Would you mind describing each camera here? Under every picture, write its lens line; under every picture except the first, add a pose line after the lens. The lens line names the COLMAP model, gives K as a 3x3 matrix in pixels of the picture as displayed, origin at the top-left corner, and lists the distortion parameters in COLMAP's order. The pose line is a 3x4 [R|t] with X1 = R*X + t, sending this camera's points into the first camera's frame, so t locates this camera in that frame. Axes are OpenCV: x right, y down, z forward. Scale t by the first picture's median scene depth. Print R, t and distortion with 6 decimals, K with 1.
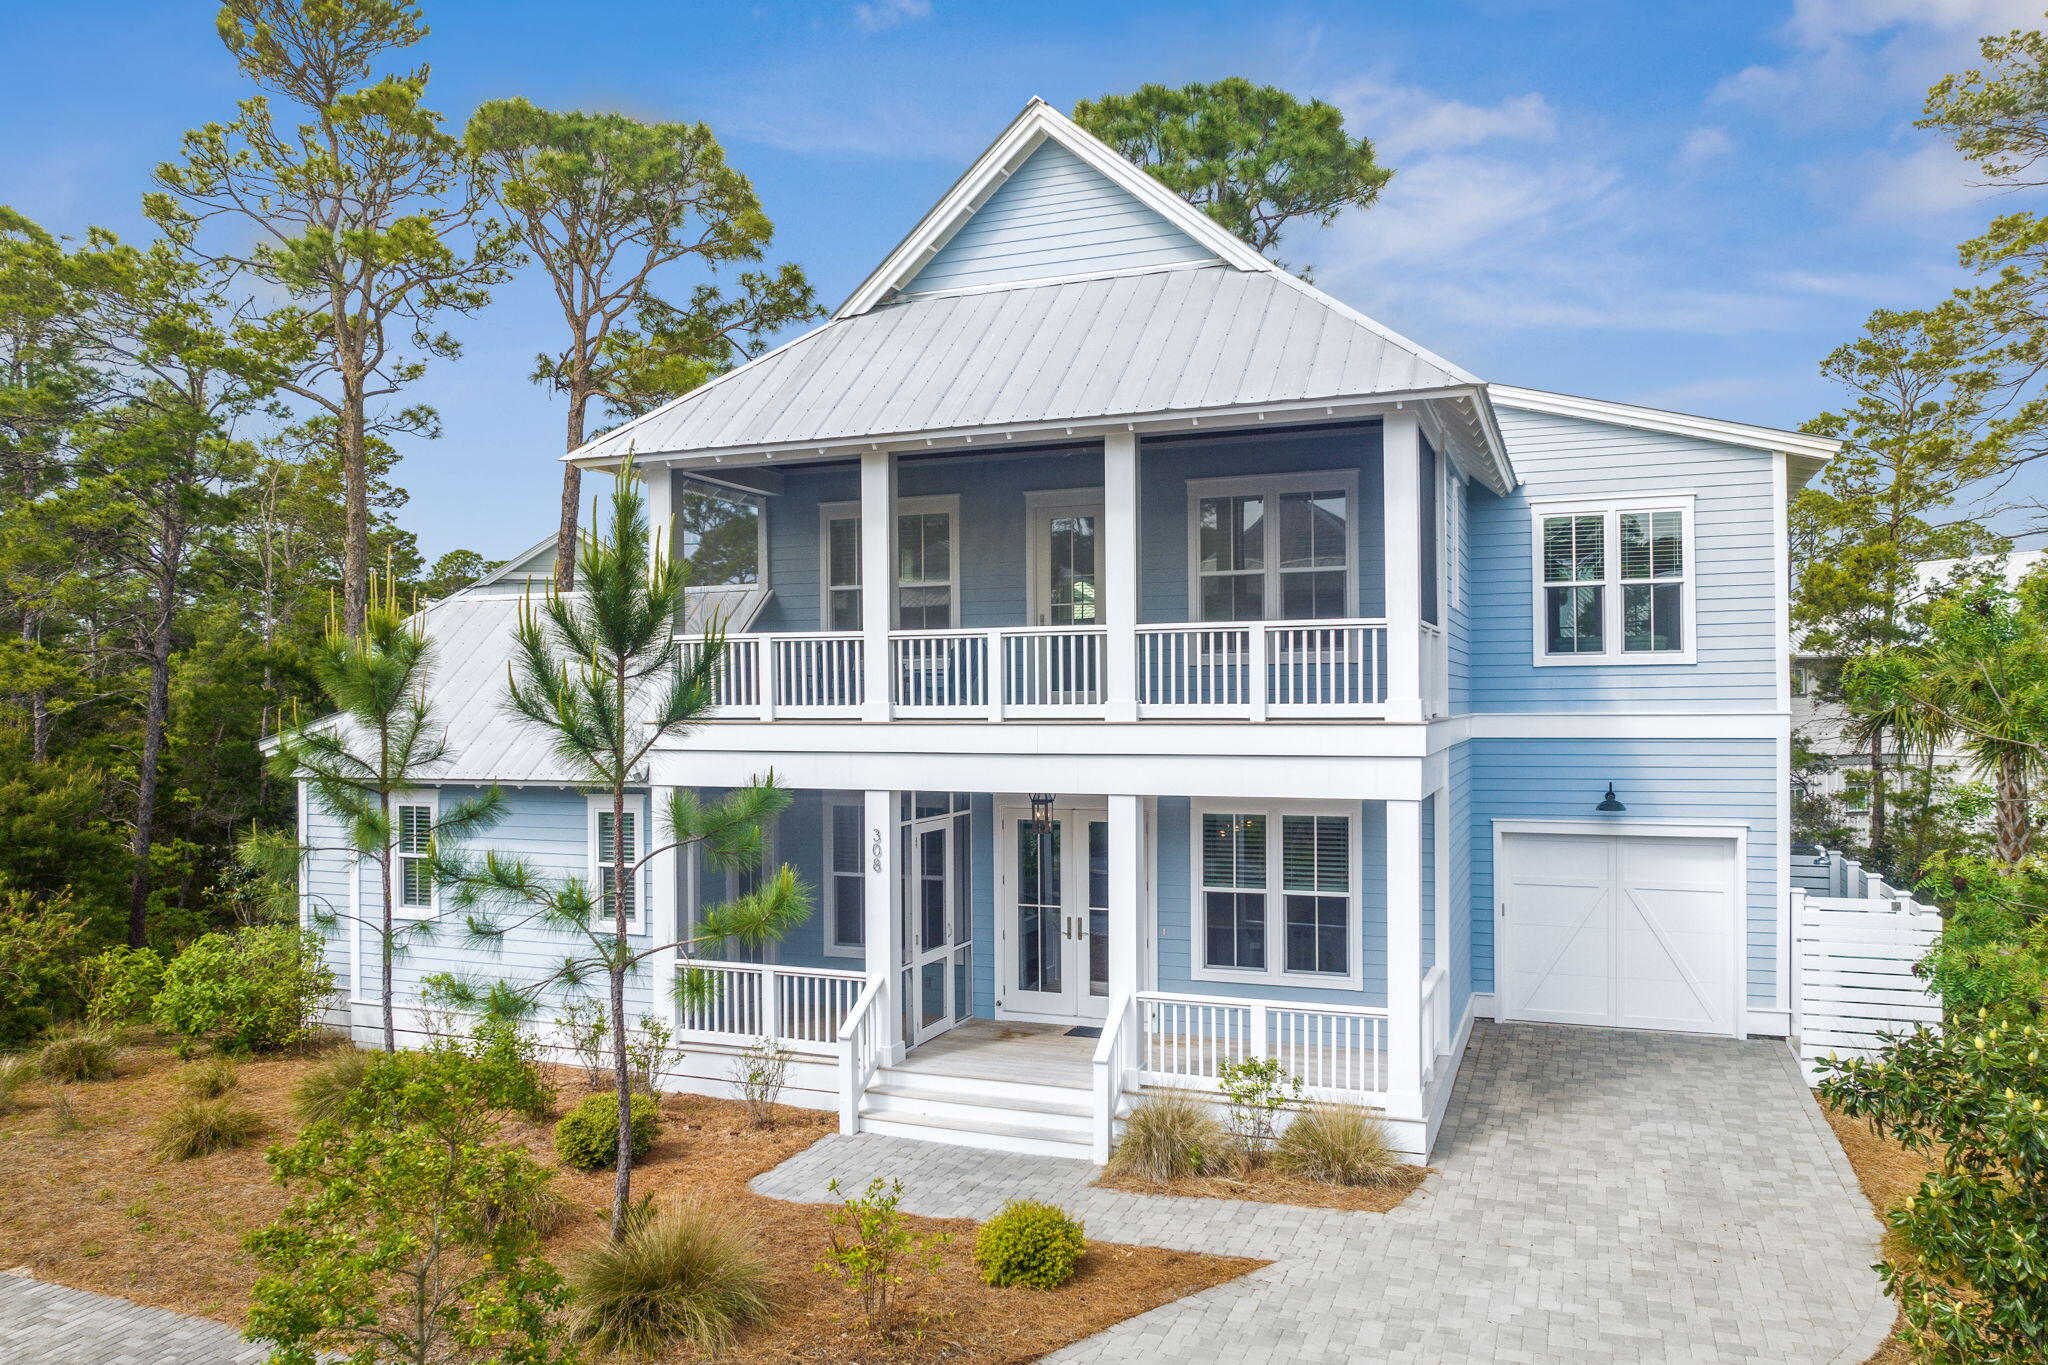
lens RADIAL K [[1460.1, 0, 1024.0], [0, 1460.1, 682.5], [0, 0, 1]] dist [-0.002601, -0.033323]
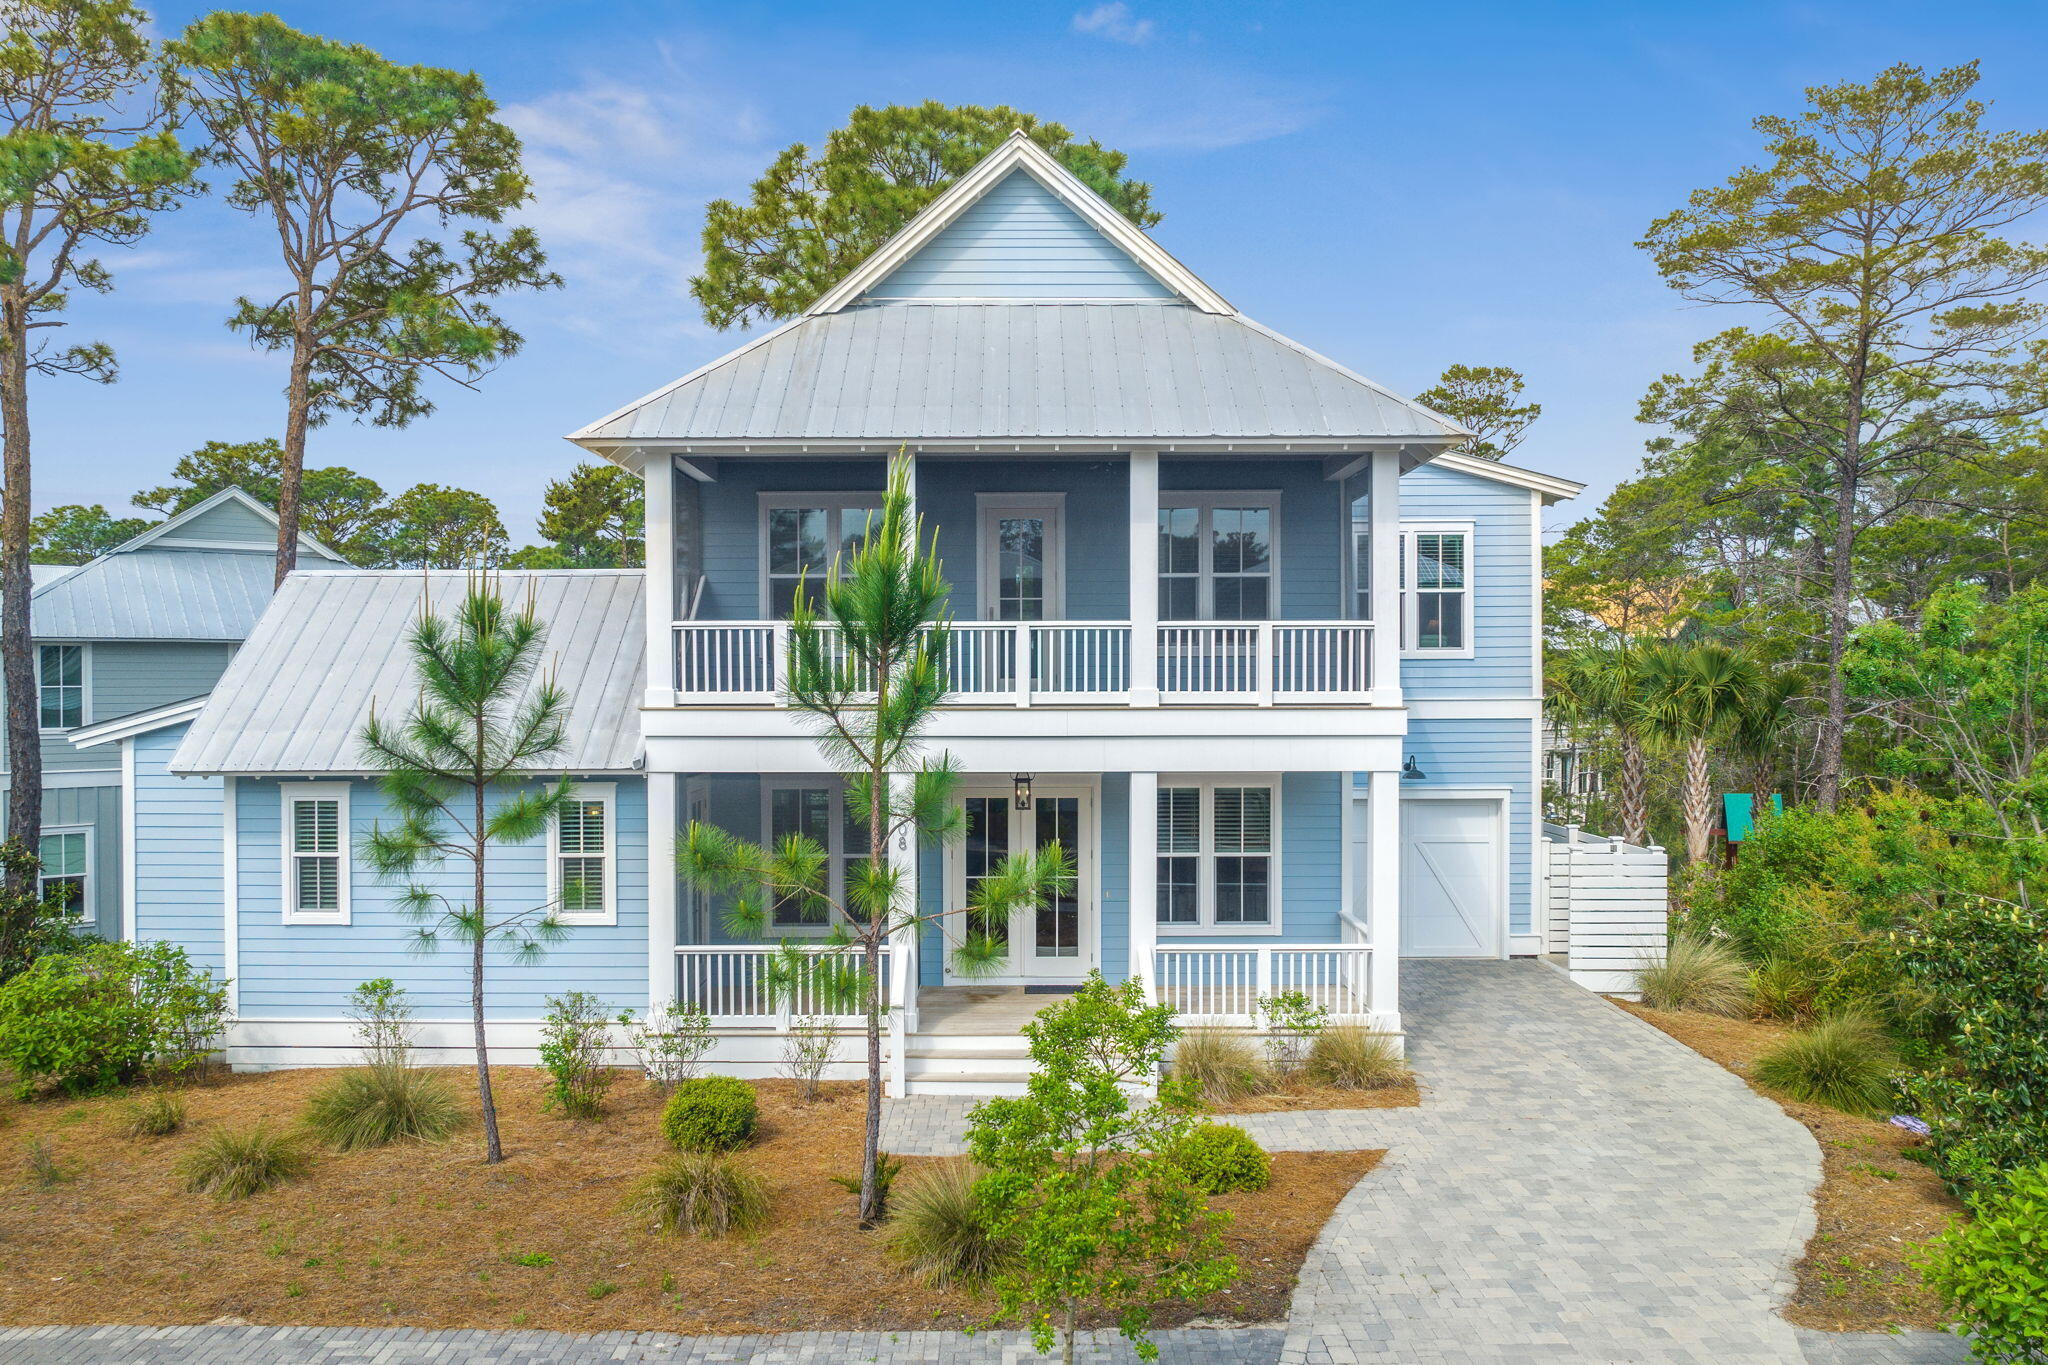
lens RADIAL K [[1460.1, 0, 1024.0], [0, 1460.1, 682.5], [0, 0, 1]] dist [-0.002601, -0.033323]
pose [[0.929423, 0.004091, 0.368993, -0.399361], [-0.007778, 0.999934, 0.008505, -0.000872], [-0.368934, -0.010775, 0.929393, -0.013115]]
